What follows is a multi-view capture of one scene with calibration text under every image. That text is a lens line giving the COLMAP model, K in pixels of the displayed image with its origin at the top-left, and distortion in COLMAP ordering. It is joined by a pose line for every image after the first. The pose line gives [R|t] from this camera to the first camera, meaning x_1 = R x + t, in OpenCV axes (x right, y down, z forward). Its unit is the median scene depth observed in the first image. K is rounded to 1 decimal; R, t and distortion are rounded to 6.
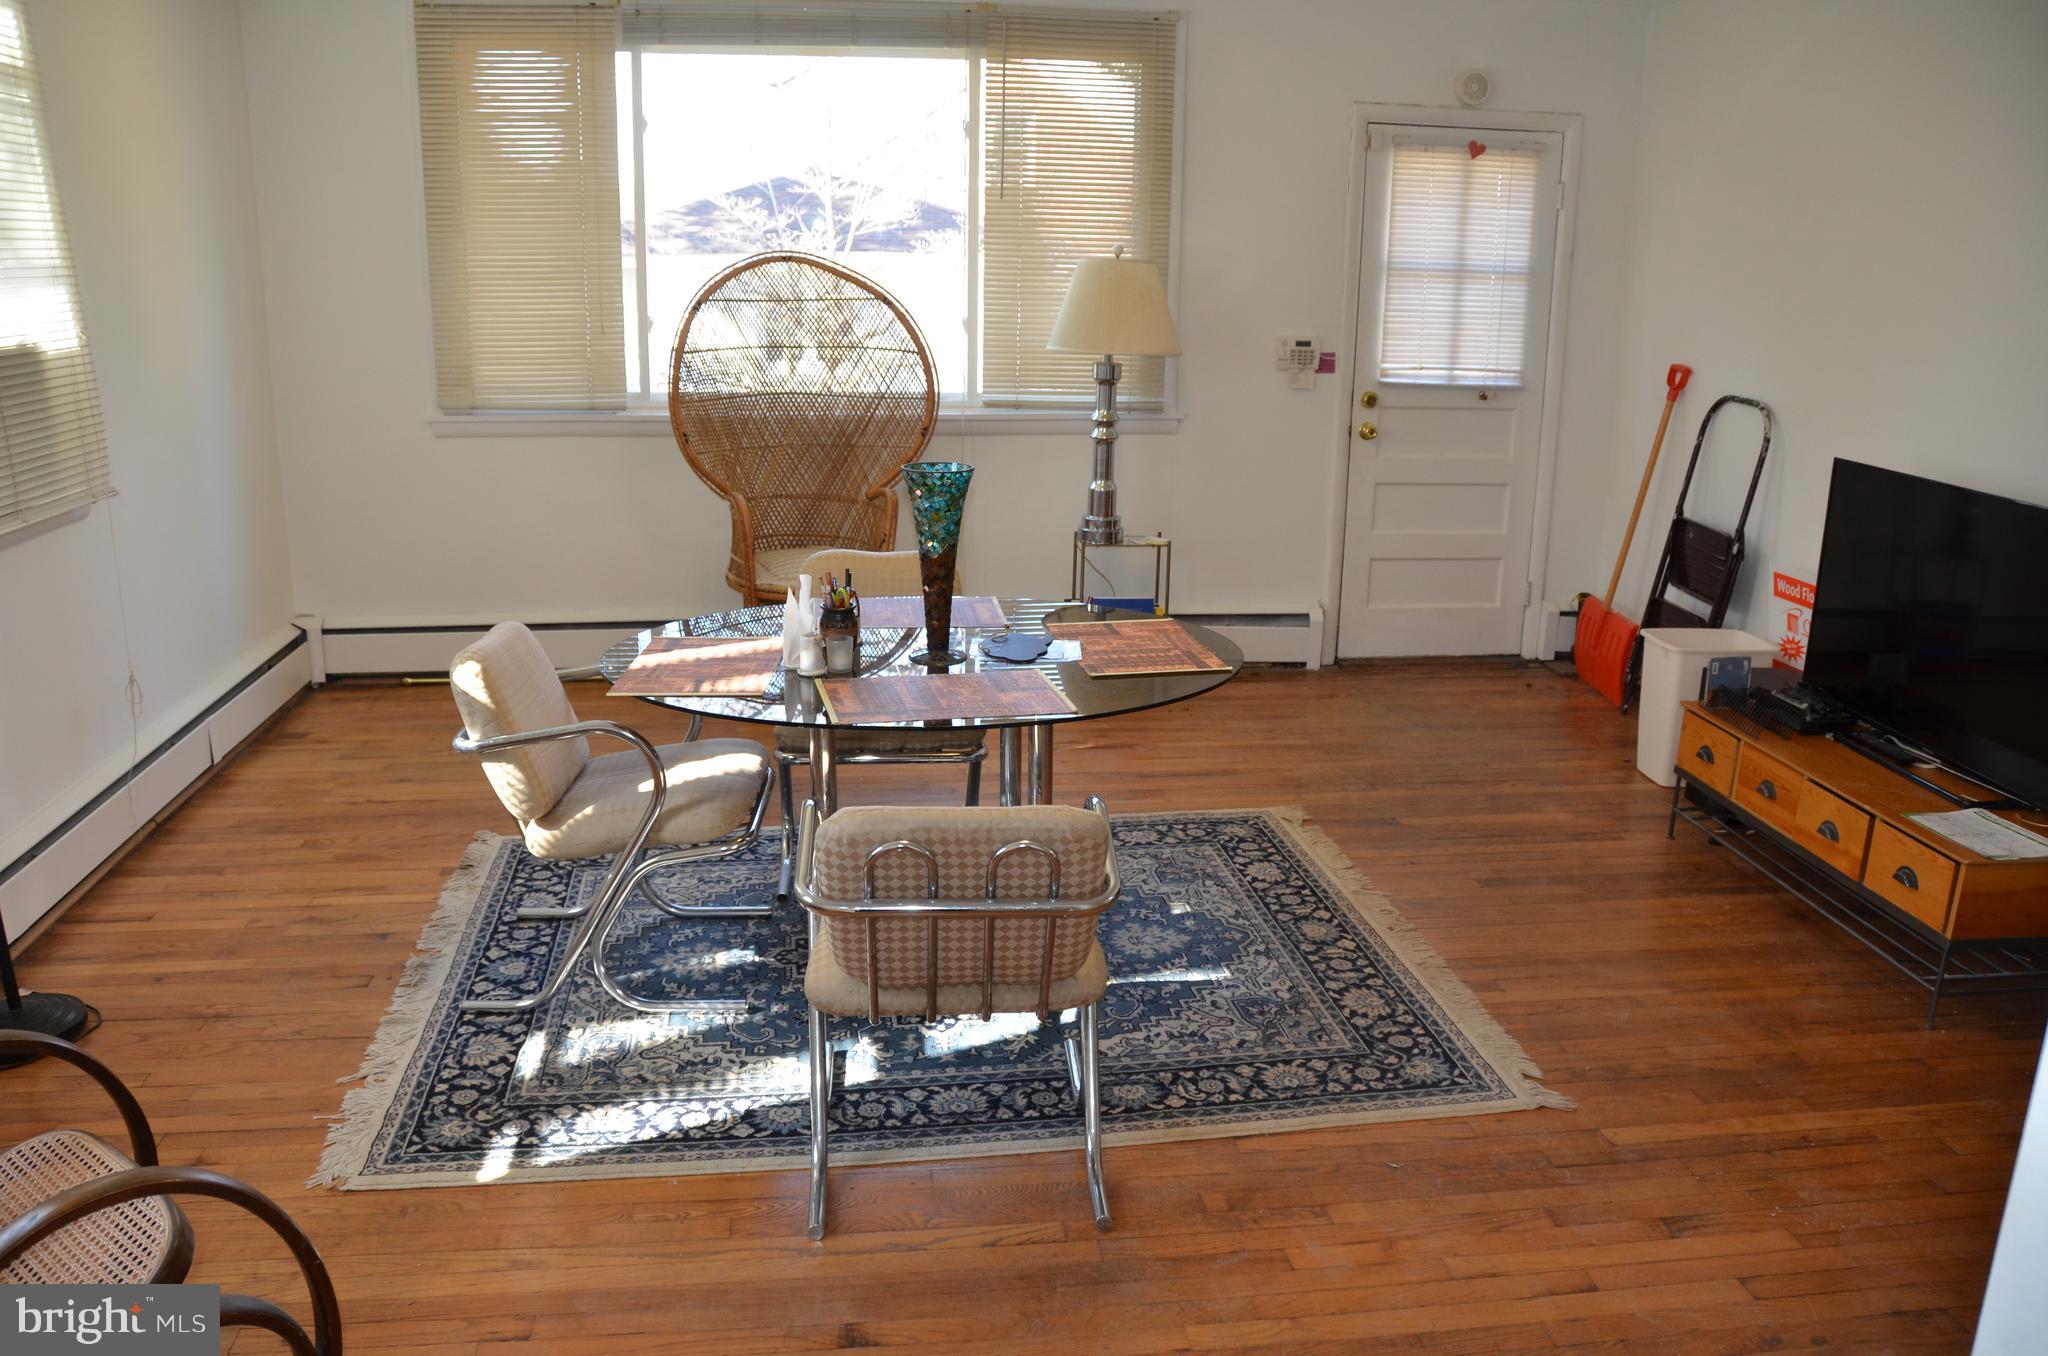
lens RADIAL K [[1608.1, 0, 1024.0], [0, 1608.1, 678.0], [0, 0, 1]] dist [-0.002958, 0.000531]
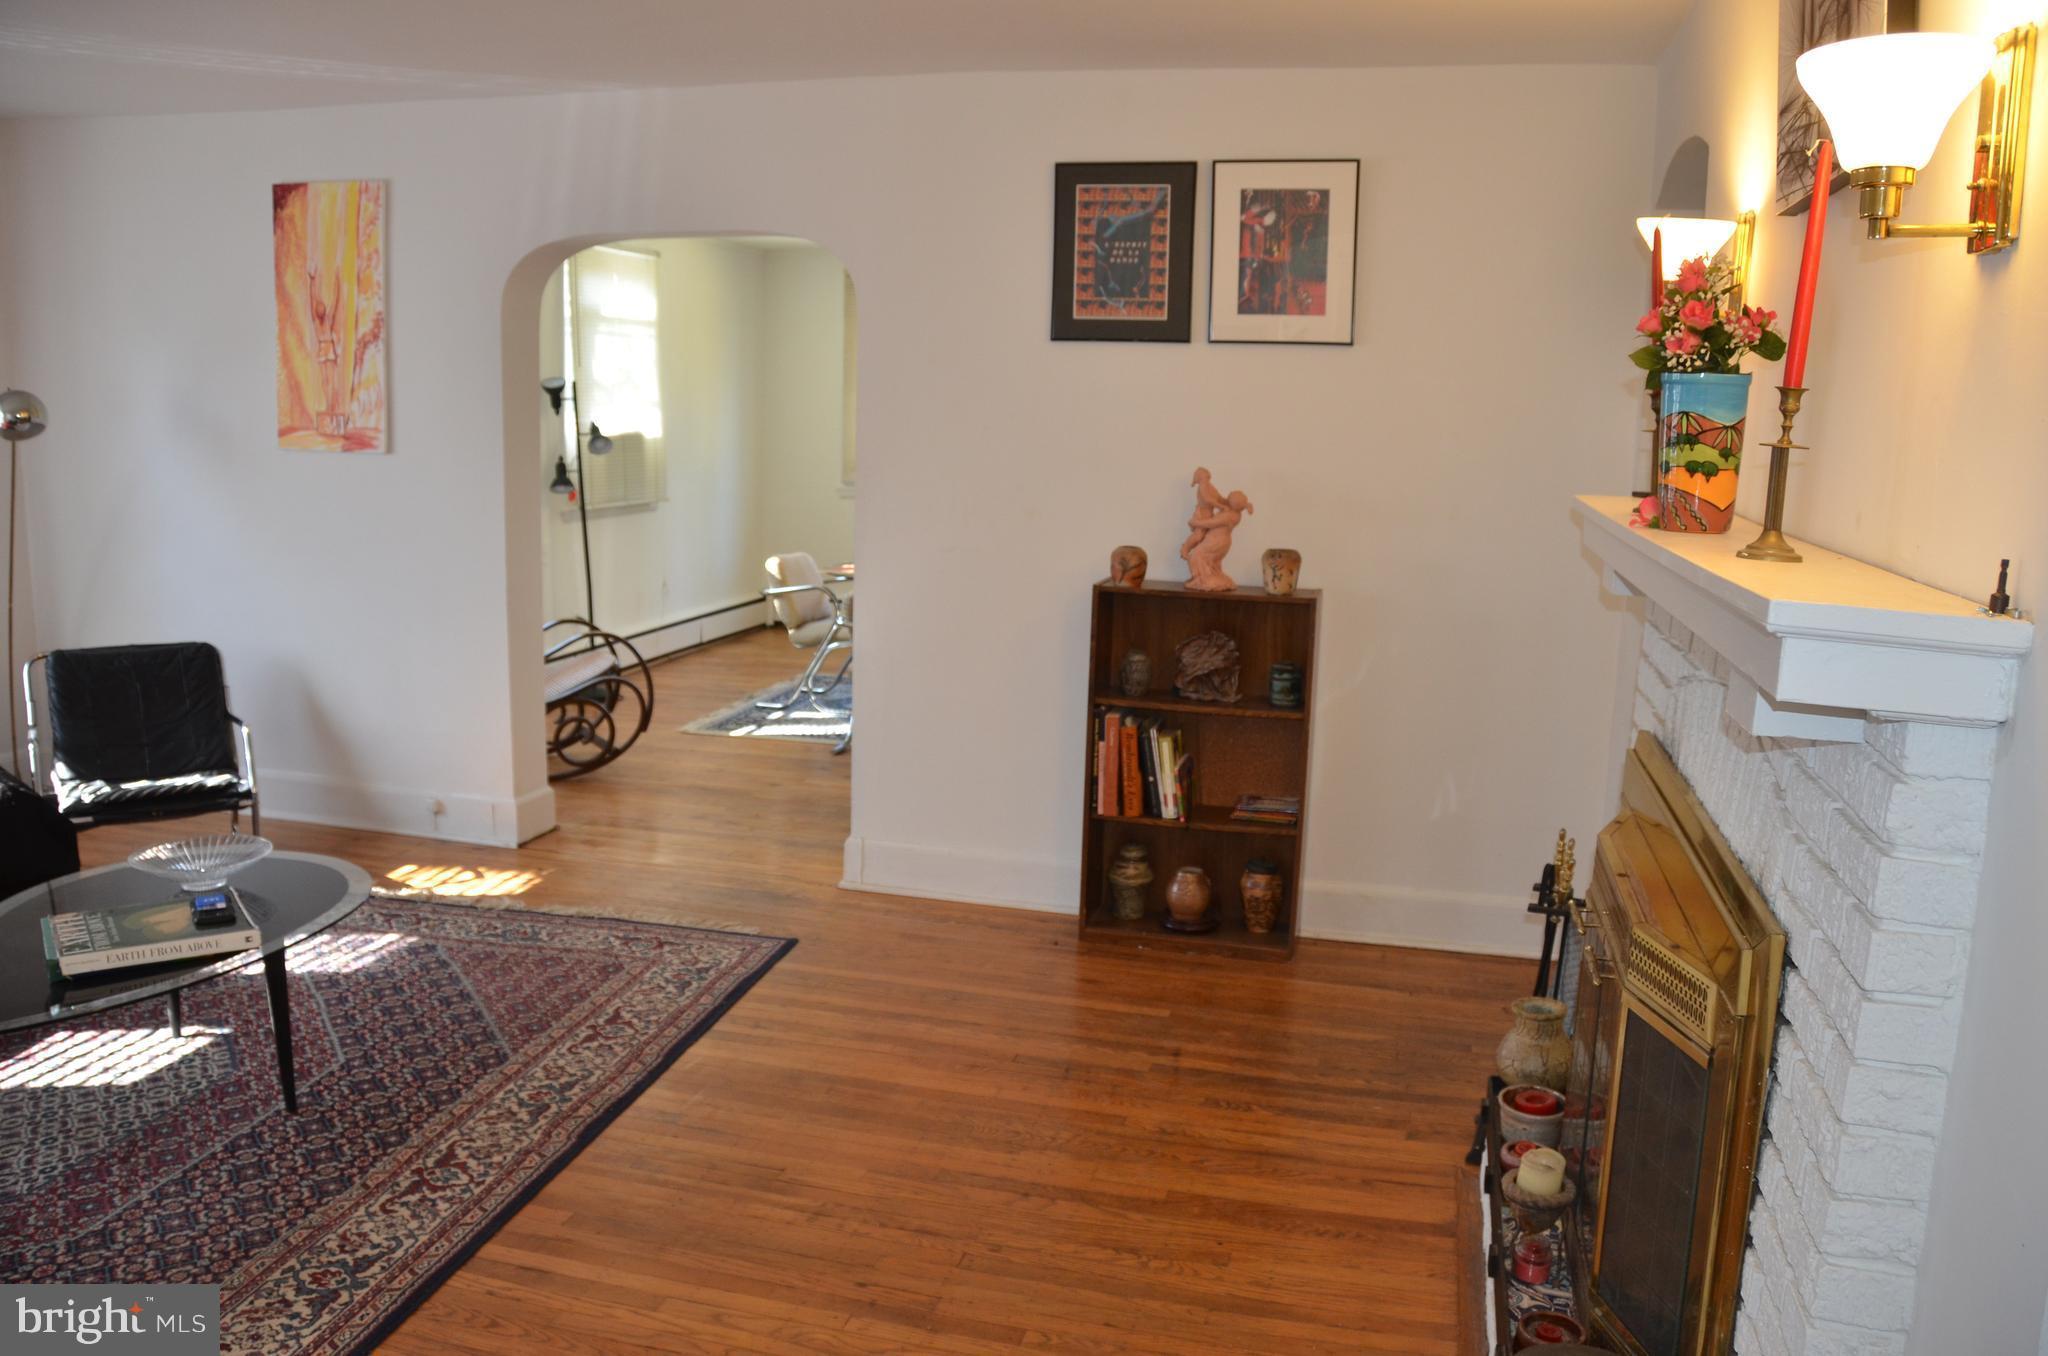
lens RADIAL K [[1608.1, 0, 1024.0], [0, 1608.1, 678.0], [0, 0, 1]] dist [-0.002958, 0.000531]
pose [[0.933802, 0.061686, -0.352433, 0.709843], [-0.097645, 0.991571, -0.085163, 0.275604], [0.344209, 0.113938, 0.931954, -0.899056]]
